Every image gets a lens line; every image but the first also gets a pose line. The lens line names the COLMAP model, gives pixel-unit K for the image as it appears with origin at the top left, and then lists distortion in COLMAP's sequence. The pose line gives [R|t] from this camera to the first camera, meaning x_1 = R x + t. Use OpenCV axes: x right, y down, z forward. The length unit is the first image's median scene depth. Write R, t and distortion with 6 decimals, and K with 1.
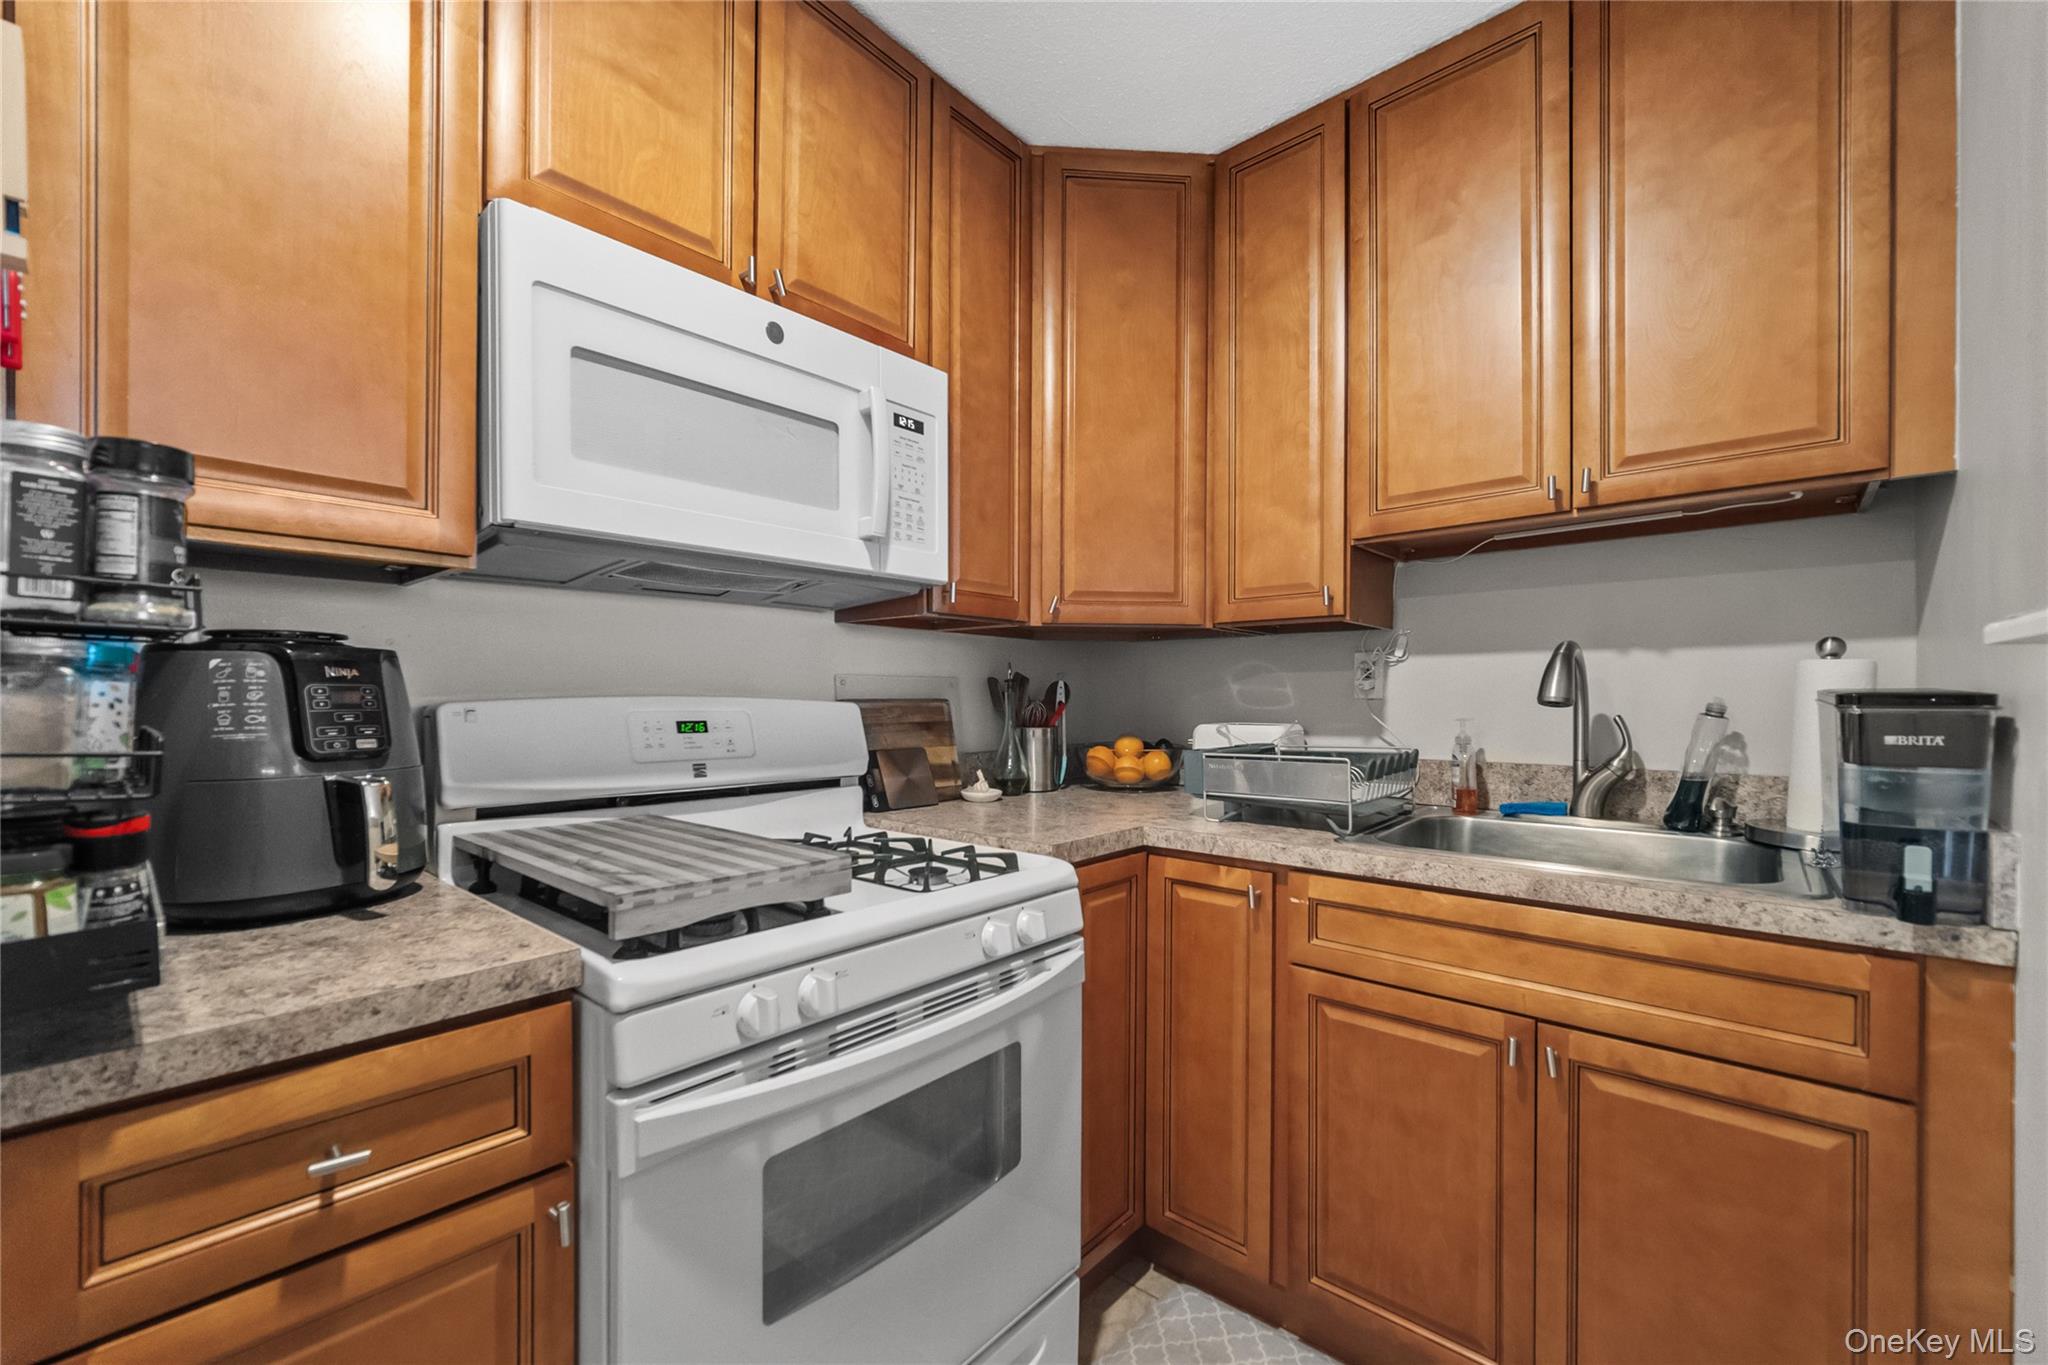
lens RADIAL K [[811.6, 0, 1026.1], [0, 811.6, 697.6], [0, 0, 1]] dist [-0.008228, 0.003114]
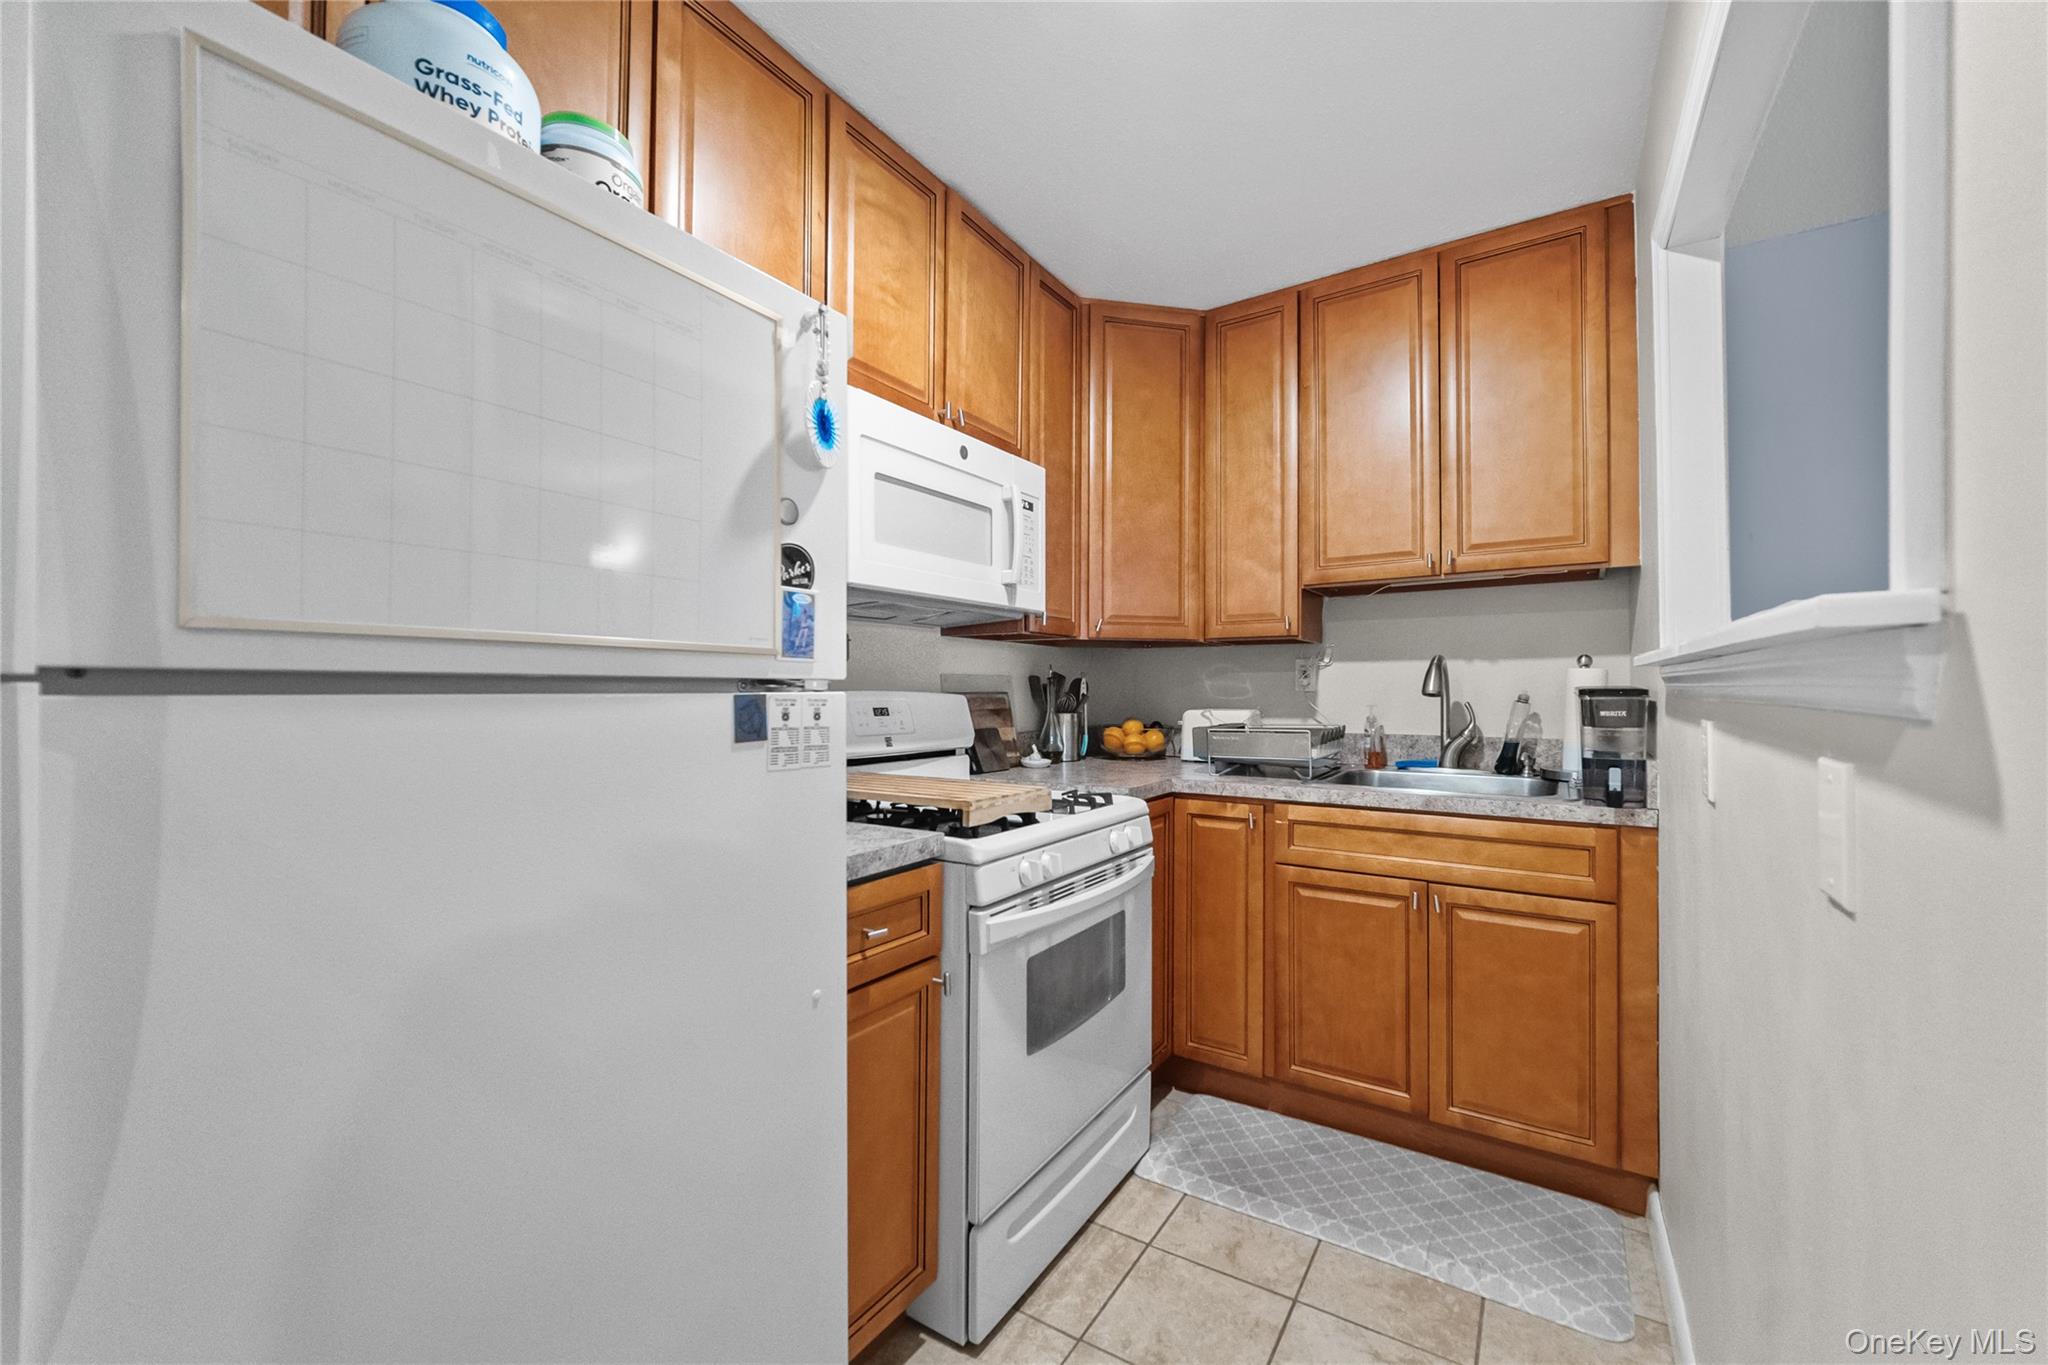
lens RADIAL K [[815.3, 0, 1020.5], [0, 815.3, 678.5], [0, 0, 1]] dist [-0.001184, -0.000369]
pose [[0.989628, 0.001224, 0.143648, -0.381010], [0.000783, 0.999903, -0.013920, -0.002928], [-0.143651, 0.013889, 0.989531, -0.474984]]
